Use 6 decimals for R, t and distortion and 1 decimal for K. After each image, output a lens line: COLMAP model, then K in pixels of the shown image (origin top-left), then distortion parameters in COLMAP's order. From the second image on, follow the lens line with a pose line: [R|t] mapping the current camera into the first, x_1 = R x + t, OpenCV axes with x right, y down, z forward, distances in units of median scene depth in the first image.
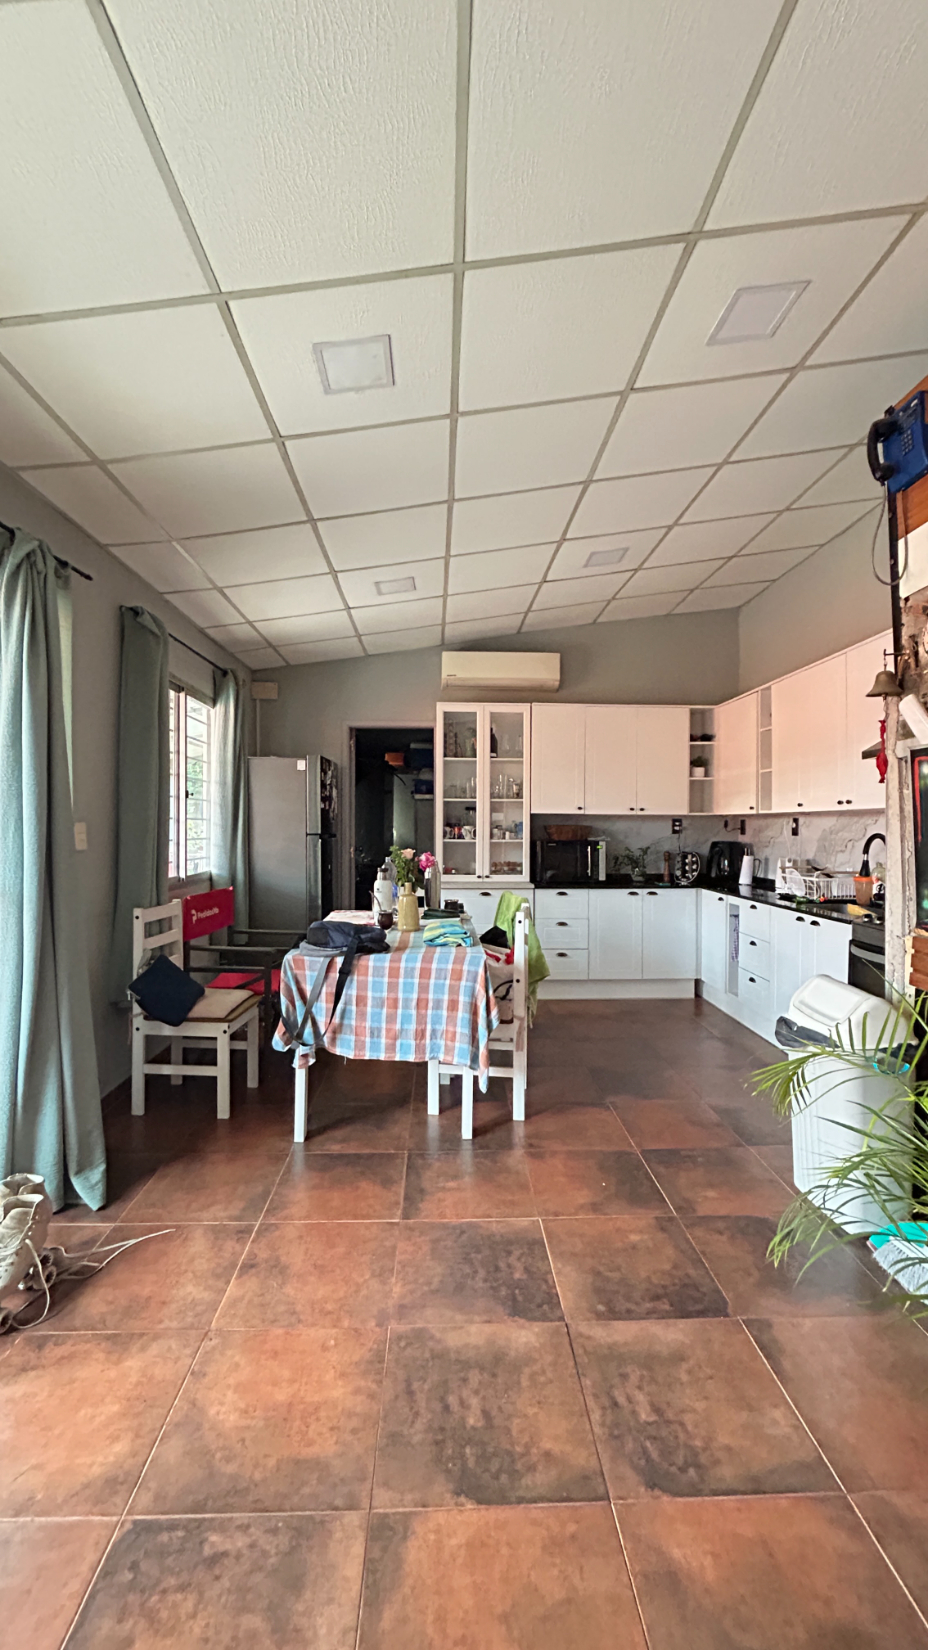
lens RADIAL K [[651.7, 0, 465.6], [0, 651.7, 829.7], [0, 0, 1]] dist [-0.000951, -0.000103]
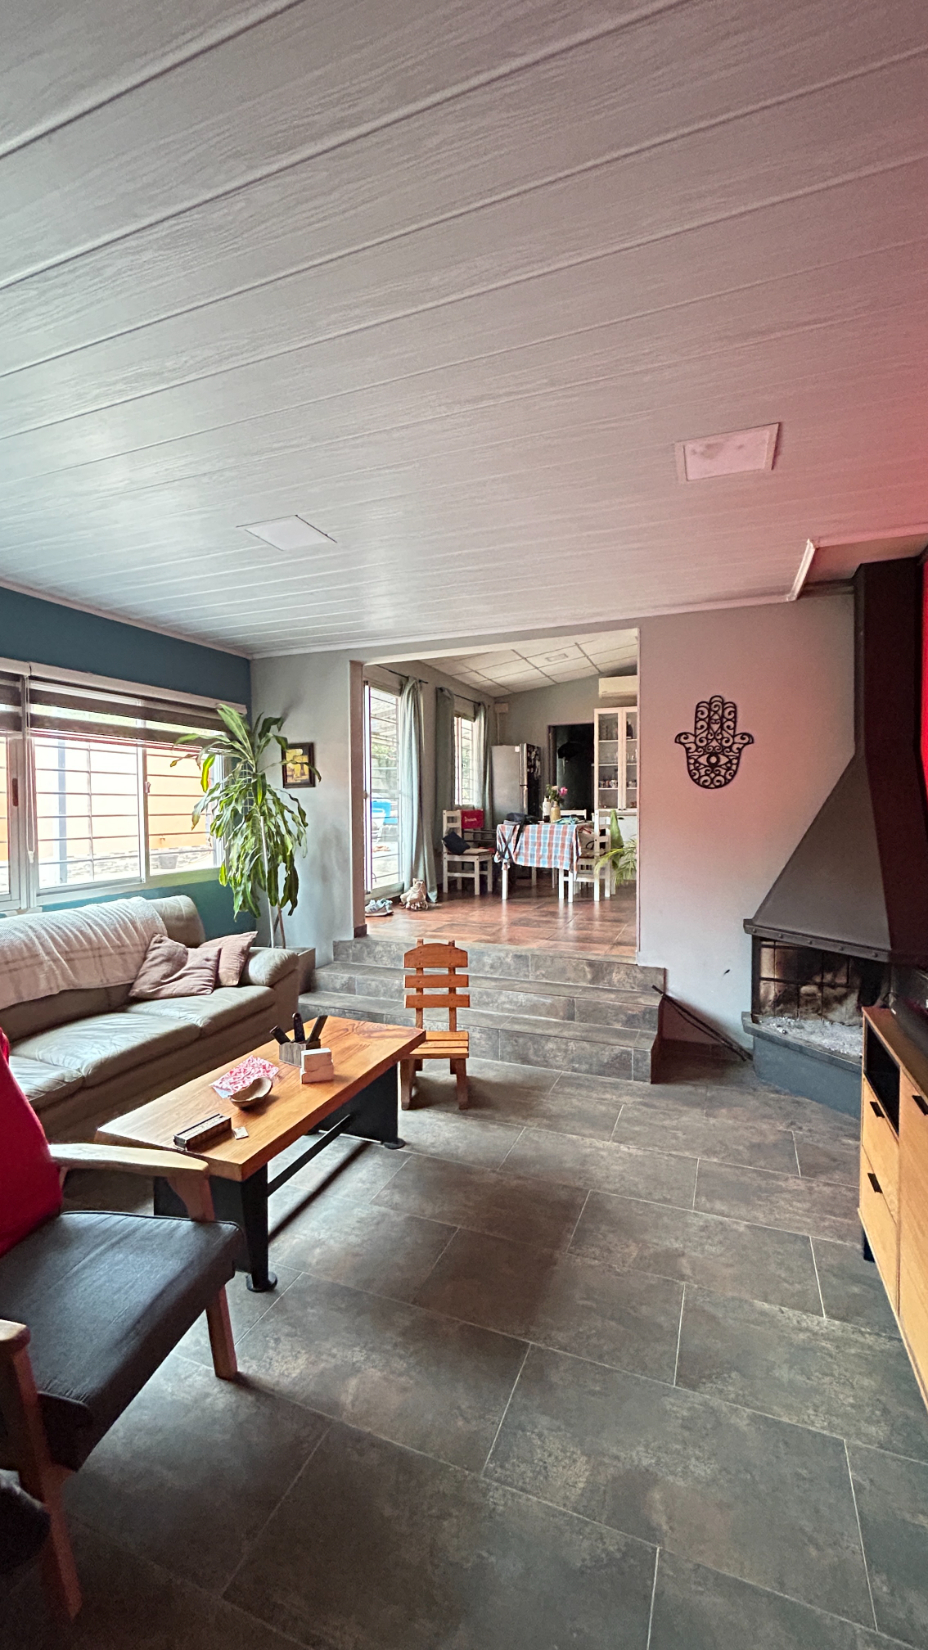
lens RADIAL K [[651.7, 0, 461.9], [0, 651.7, 827.3], [0, 0, 1]] dist [-0.000951, -0.000103]
pose [[0.918444, -0.001005, -0.395550, 0.507188], [0.012000, 0.999607, 0.025324, 0.113876], [0.395369, -0.028006, 0.918095, -1.178649]]
